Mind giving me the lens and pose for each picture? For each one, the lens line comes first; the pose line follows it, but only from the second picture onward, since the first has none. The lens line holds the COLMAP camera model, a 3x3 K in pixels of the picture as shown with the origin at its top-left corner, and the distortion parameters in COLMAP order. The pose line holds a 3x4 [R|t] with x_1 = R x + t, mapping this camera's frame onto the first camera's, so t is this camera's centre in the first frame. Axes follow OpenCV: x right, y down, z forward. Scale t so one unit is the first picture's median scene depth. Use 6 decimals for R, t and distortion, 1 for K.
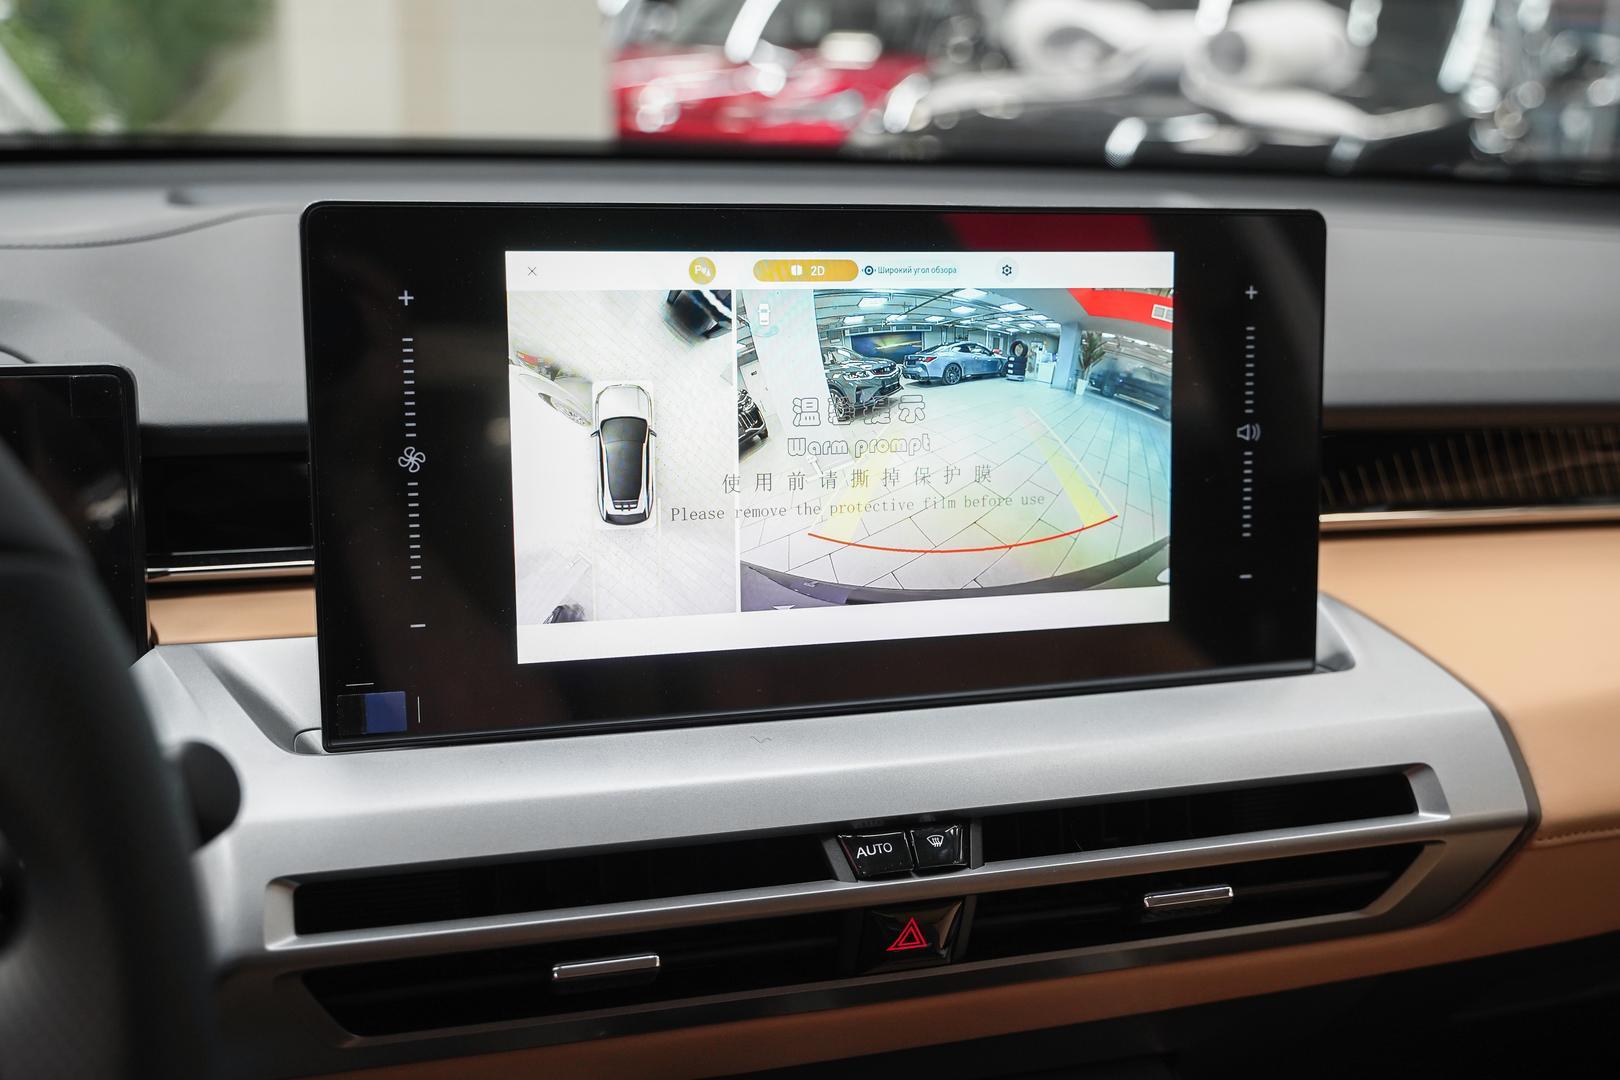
lens RADIAL K [[1659.6, 0, 794.6], [0, 1659.6, 533.3], [0, 0, 1]] dist [0.000584, 0.000000]
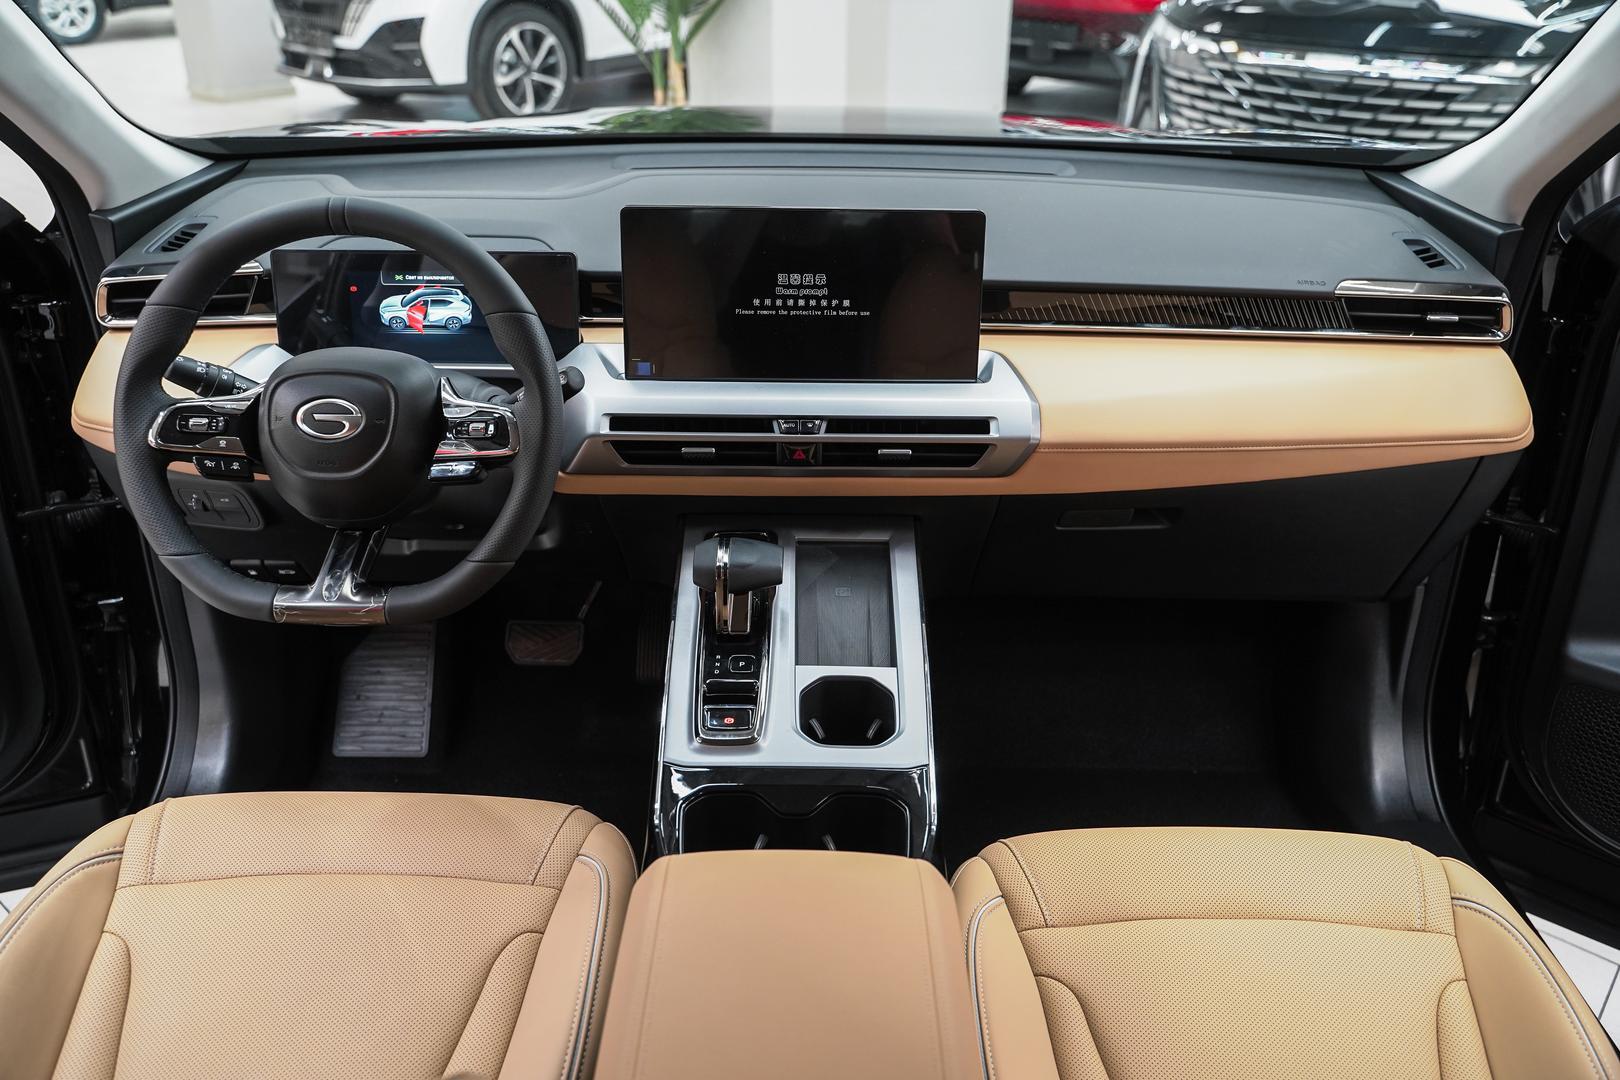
lens RADIAL K [[1303.6, 0, 801.7], [0, 1303.6, 534.5], [0, 0, 1]] dist [-0.019547, 0.019394]
pose [[0.959004, 0.108445, -0.261821, 0.718514], [-0.056173, 0.978296, 0.199453, -0.094863], [0.277768, -0.176569, 0.944282, -1.306234]]
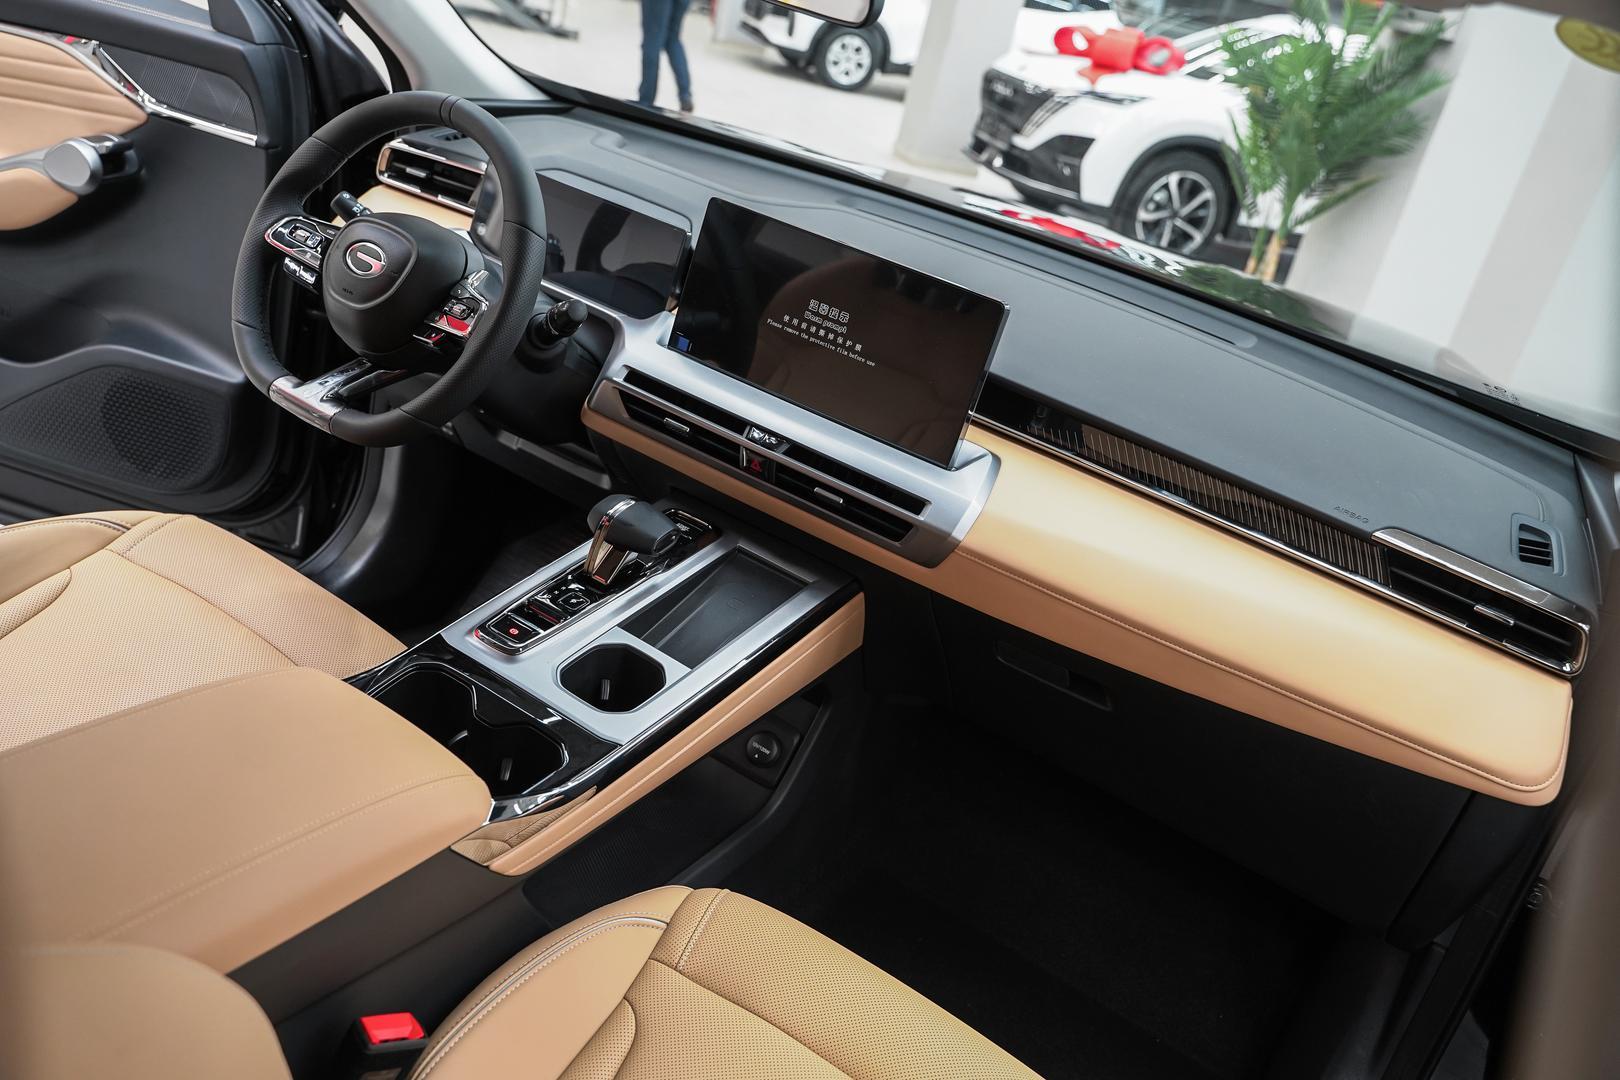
lens RADIAL K [[1303.6, 0, 809.4], [0, 1303.6, 536.6], [0, 0, 1]] dist [-0.019547, 0.019394]
pose [[0.644815, 0.422986, -0.636628, 1.771485], [-0.390896, 0.898246, 0.200886, -0.174501], [0.656821, 0.119321, 0.744546, -0.774855]]
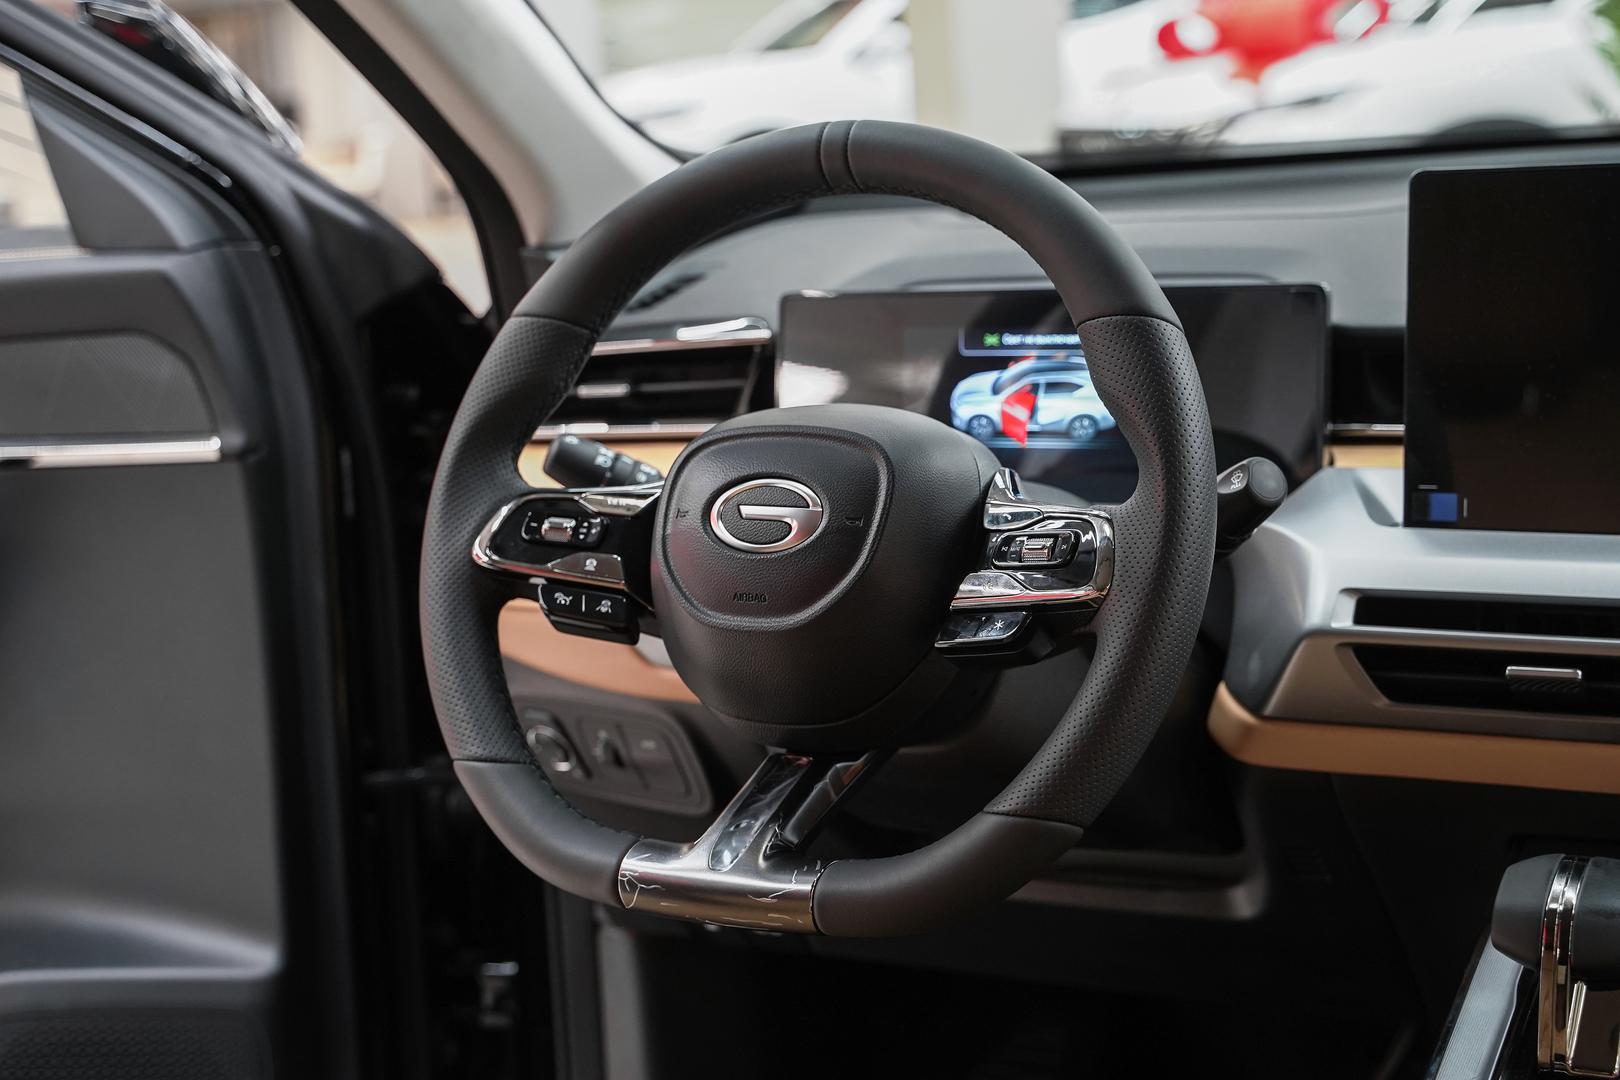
lens RADIAL K [[2414.0, 0, 817.4], [0, 2414.0, 534.8], [0, 0, 1]] dist [-0.036456, 0.000000]
pose [[0.724703, 0.057230, -0.686681, 0.822499], [-0.094461, 0.995388, -0.016732, 0.217625], [0.682556, 0.076990, 0.726766, -0.944547]]
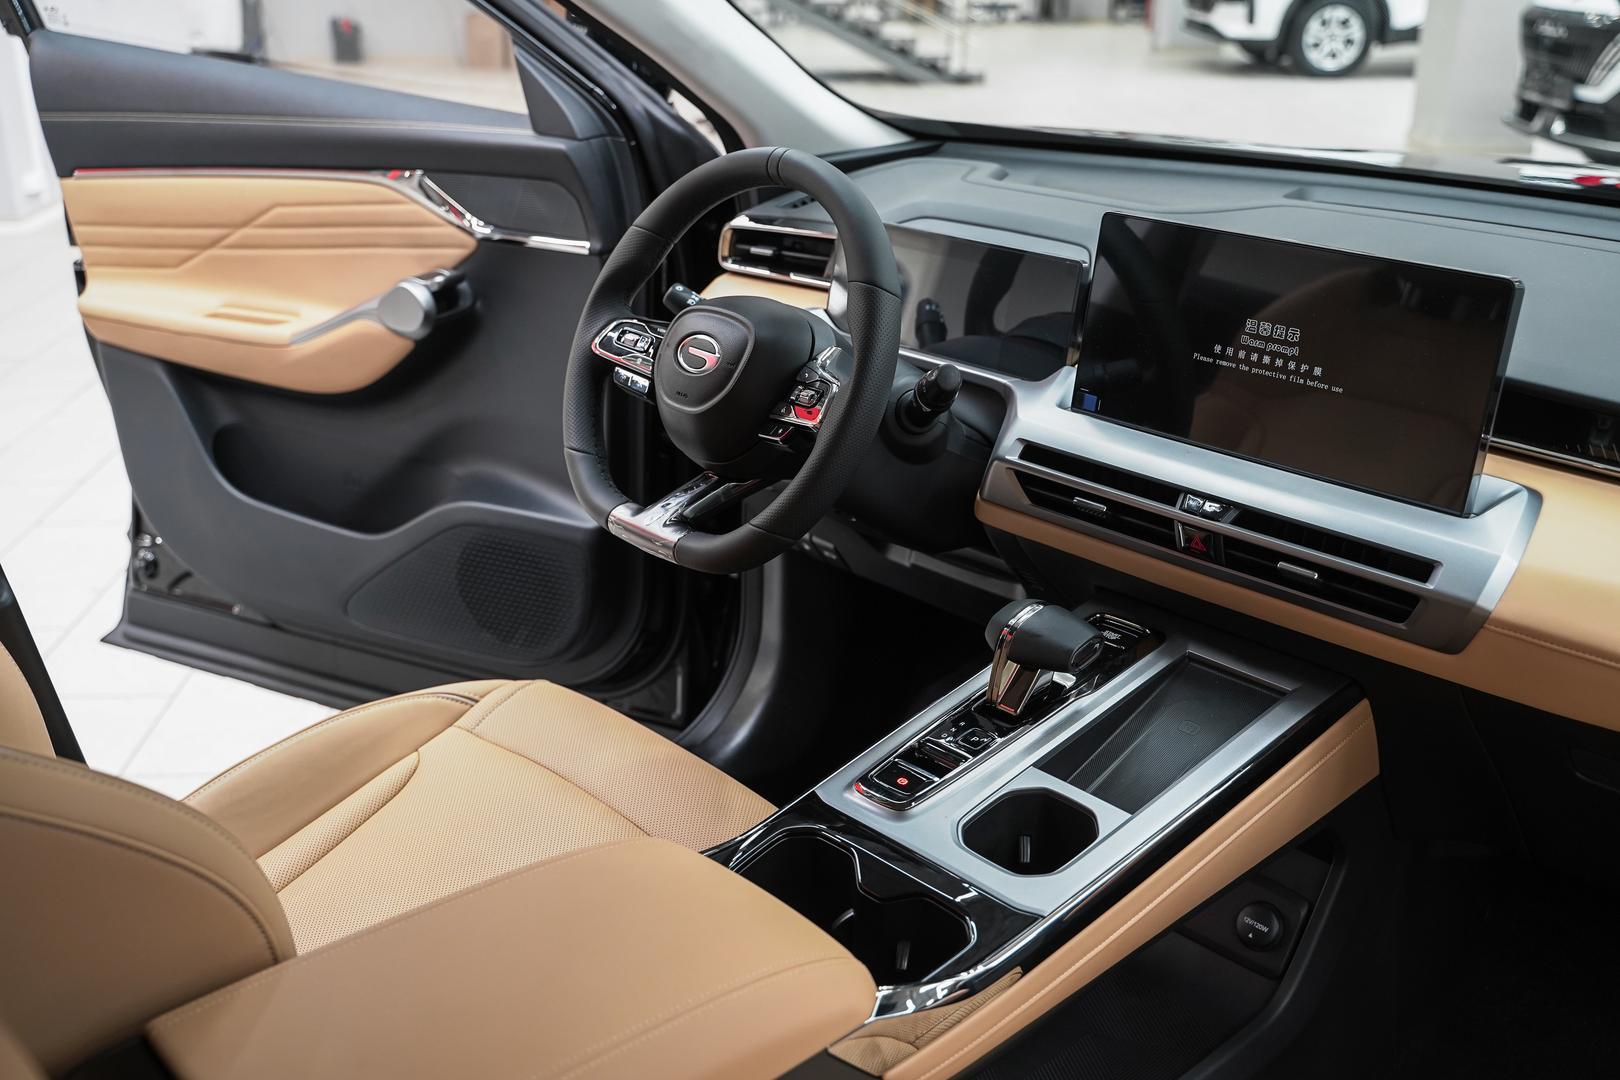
lens RADIAL K [[1659.6, 0, 807.6], [0, 1659.6, 538.4], [0, 0, 1]] dist [0.000584, 0.000000]
pose [[0.444128, 0.296771, -0.845386, 1.847626], [-0.227446, 0.949985, 0.214001, -0.150943], [0.866614, 0.097236, 0.489414, -0.676457]]
